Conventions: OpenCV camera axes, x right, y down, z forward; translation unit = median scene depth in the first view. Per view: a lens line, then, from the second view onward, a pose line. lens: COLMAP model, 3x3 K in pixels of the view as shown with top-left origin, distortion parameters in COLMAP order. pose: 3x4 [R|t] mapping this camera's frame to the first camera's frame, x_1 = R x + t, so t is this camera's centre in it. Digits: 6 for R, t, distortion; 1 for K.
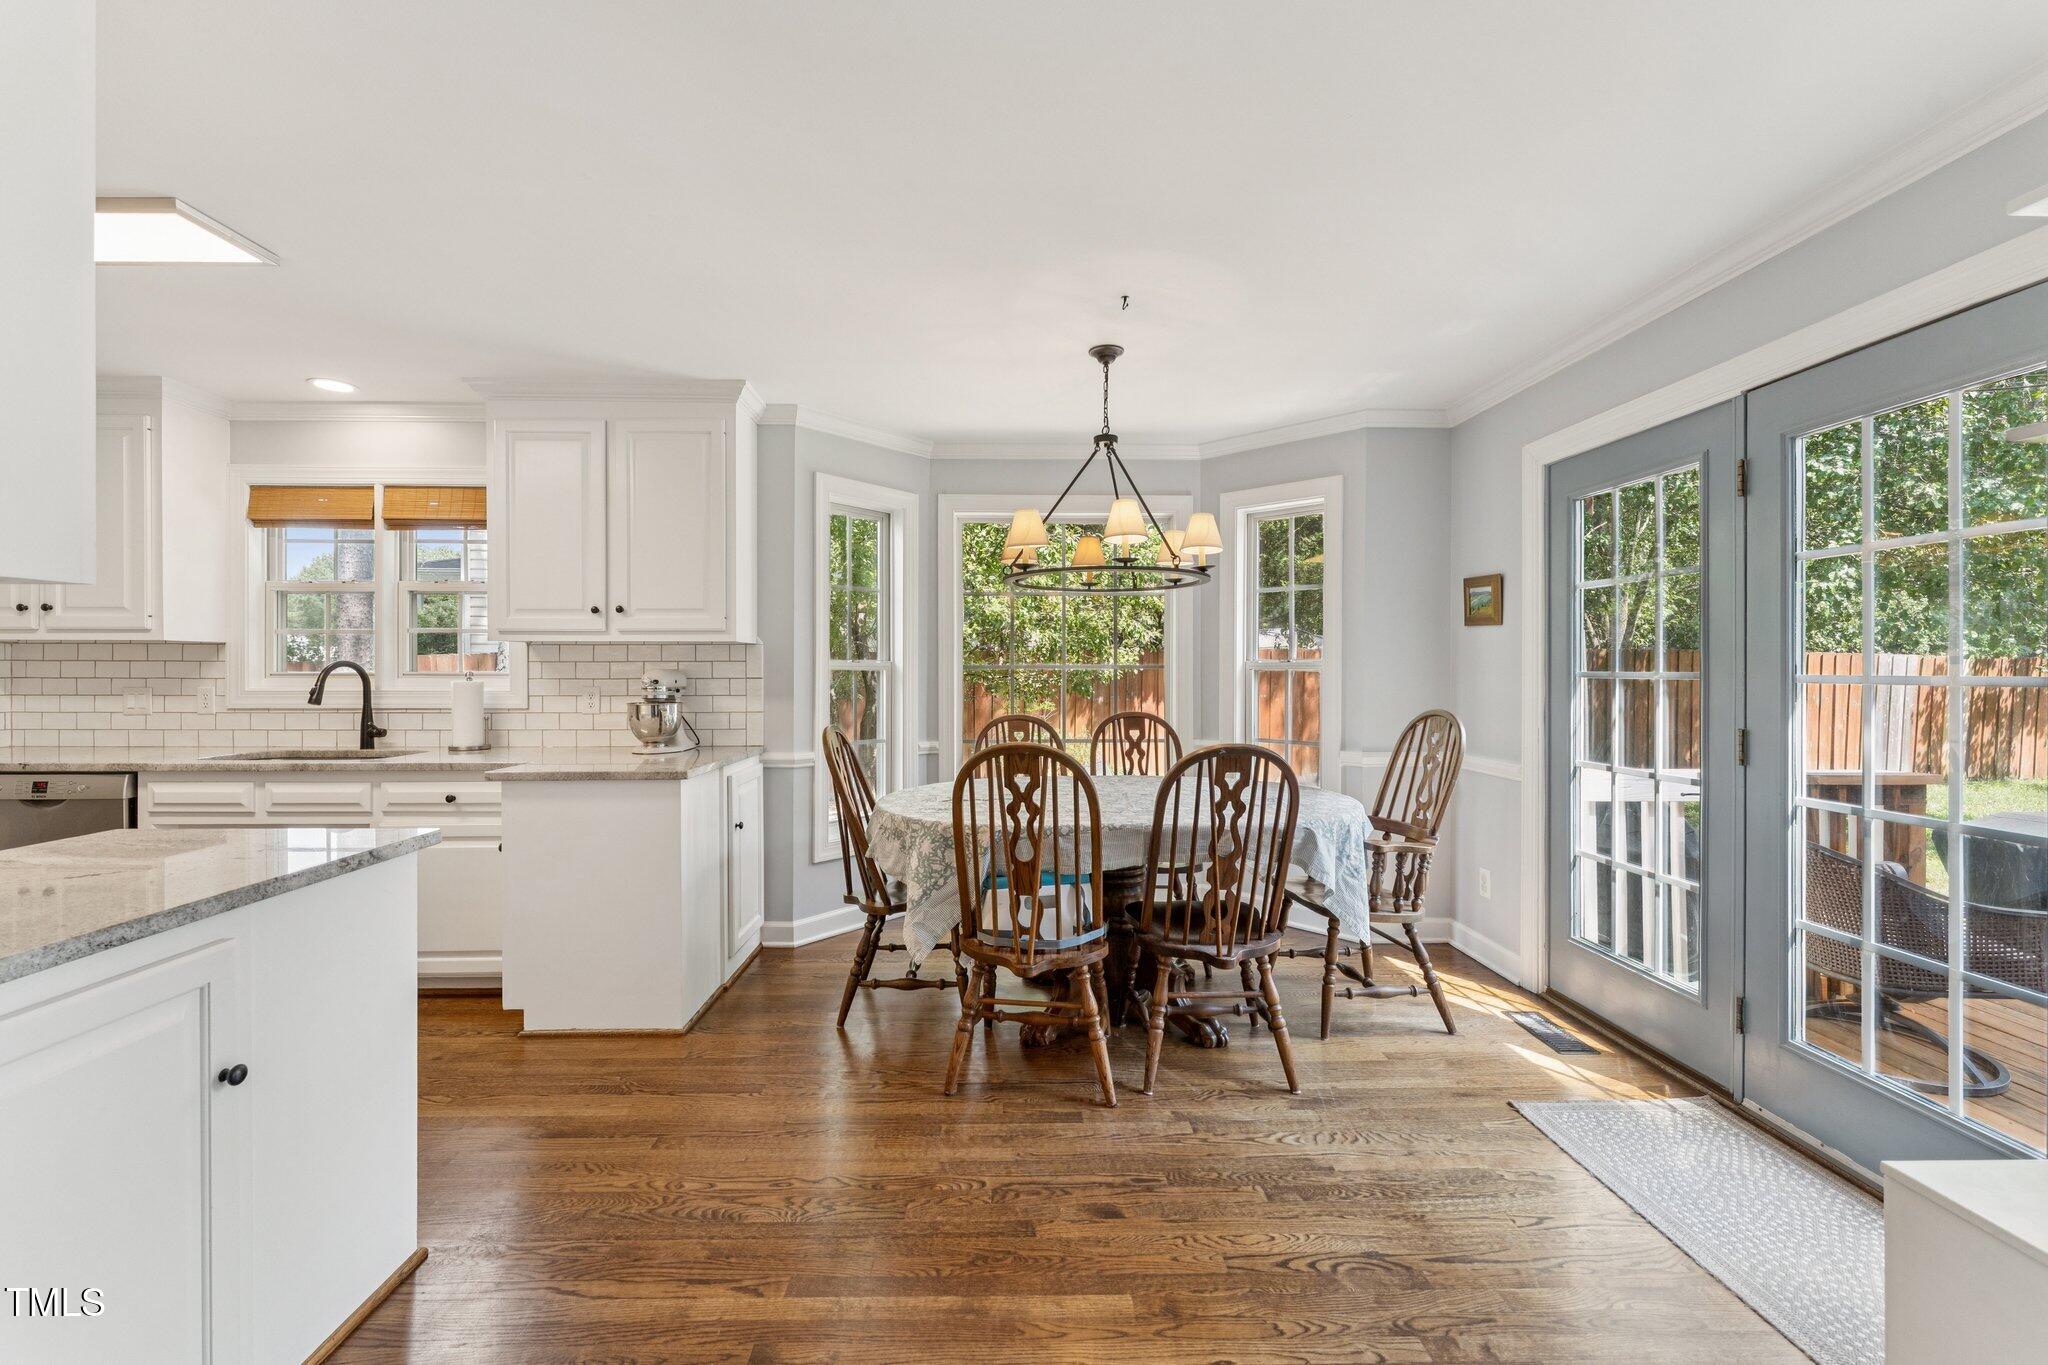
lens RADIAL K [[837.0, 0, 1016.5], [0, 837.0, 675.3], [0, 0, 1]] dist [0.000512, 0.000271]
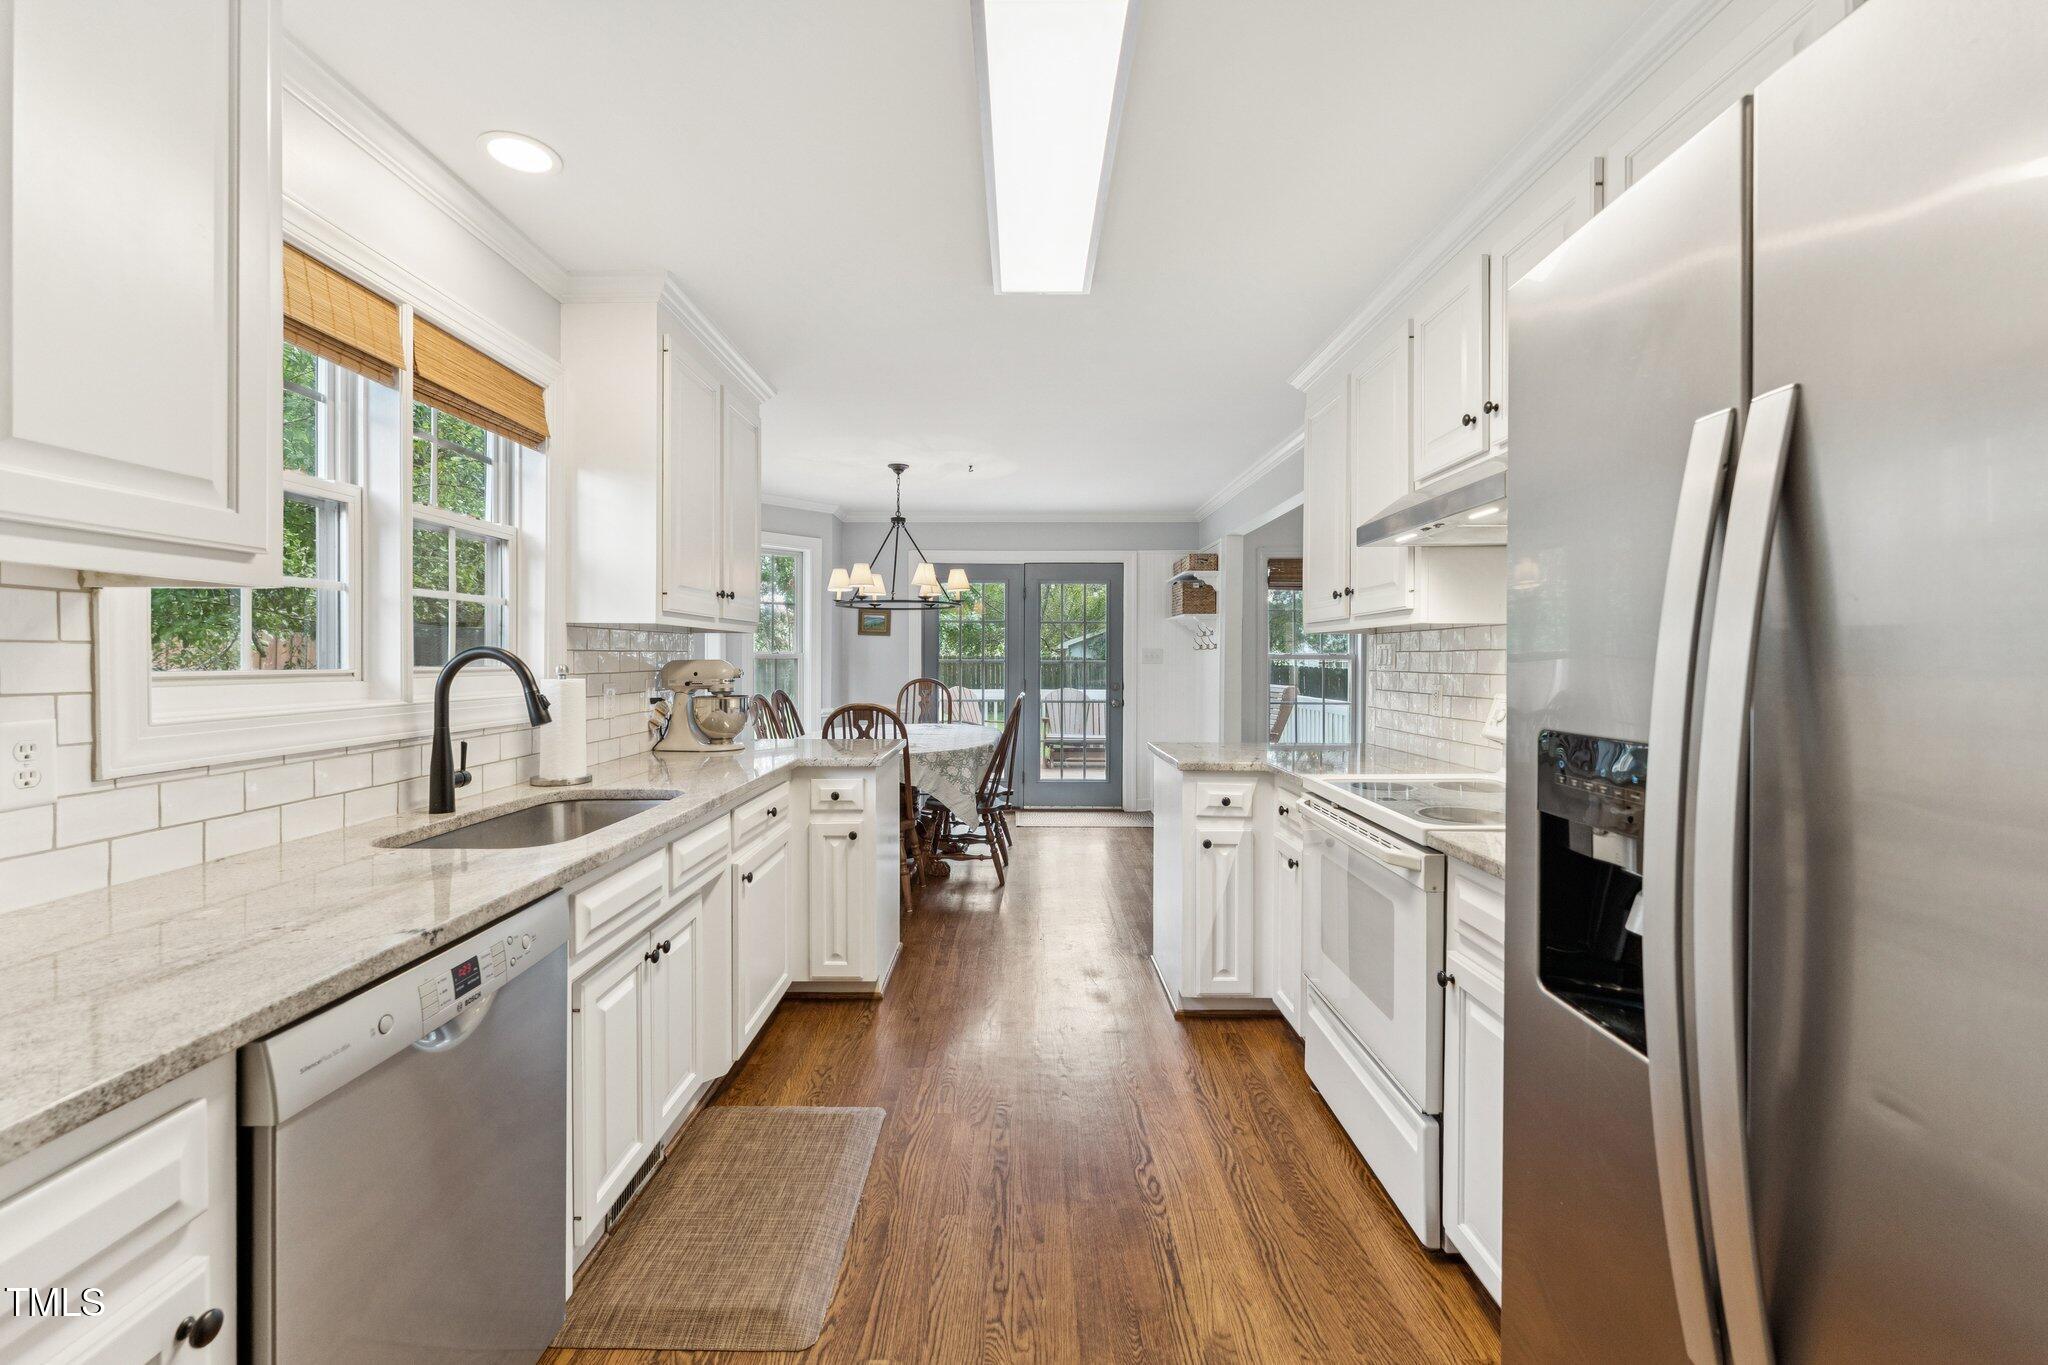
lens RADIAL K [[823.4, 0, 1020.6], [0, 823.4, 667.5], [0, 0, 1]] dist [-0.000211, 0.000041]
pose [[0.018491, -0.012784, 0.999747, -1.309278], [0.001986, 0.999917, 0.012750, -0.010152], [-0.999827, 0.001749, 0.018514, 0.631184]]
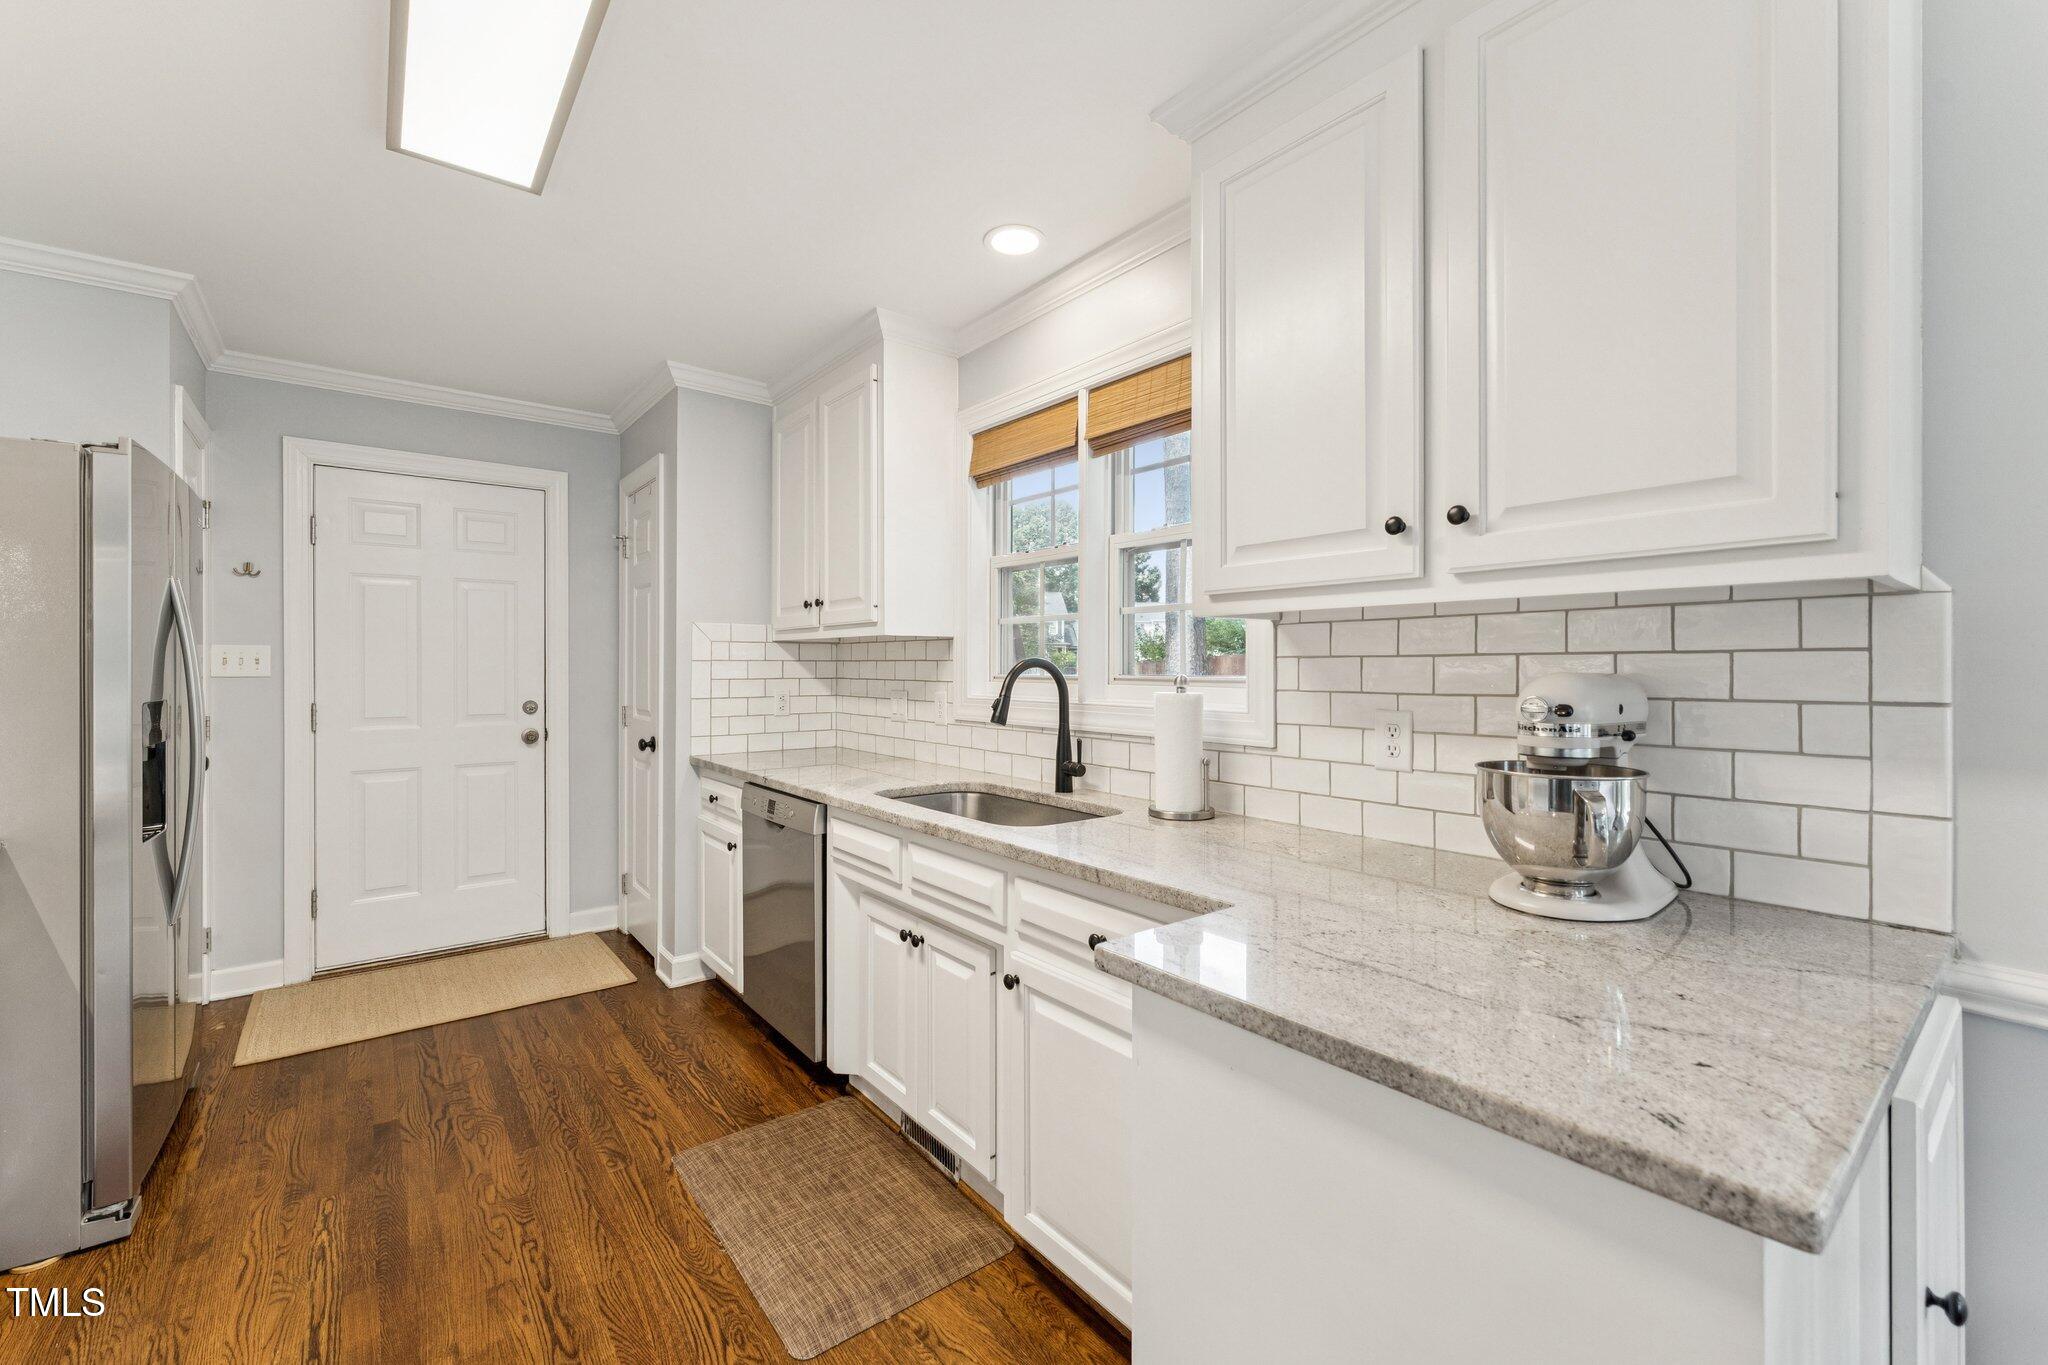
lens RADIAL K [[837.0, 0, 1014.6], [0, 837.0, 669.3], [0, 0, 1]] dist [0.000512, 0.000271]
pose [[0.598587, 0.002084, -0.801055, -0.276140], [-0.003571, 0.999994, -0.000066, -0.008333], [0.801050, 0.002900, 0.598591, 0.582585]]
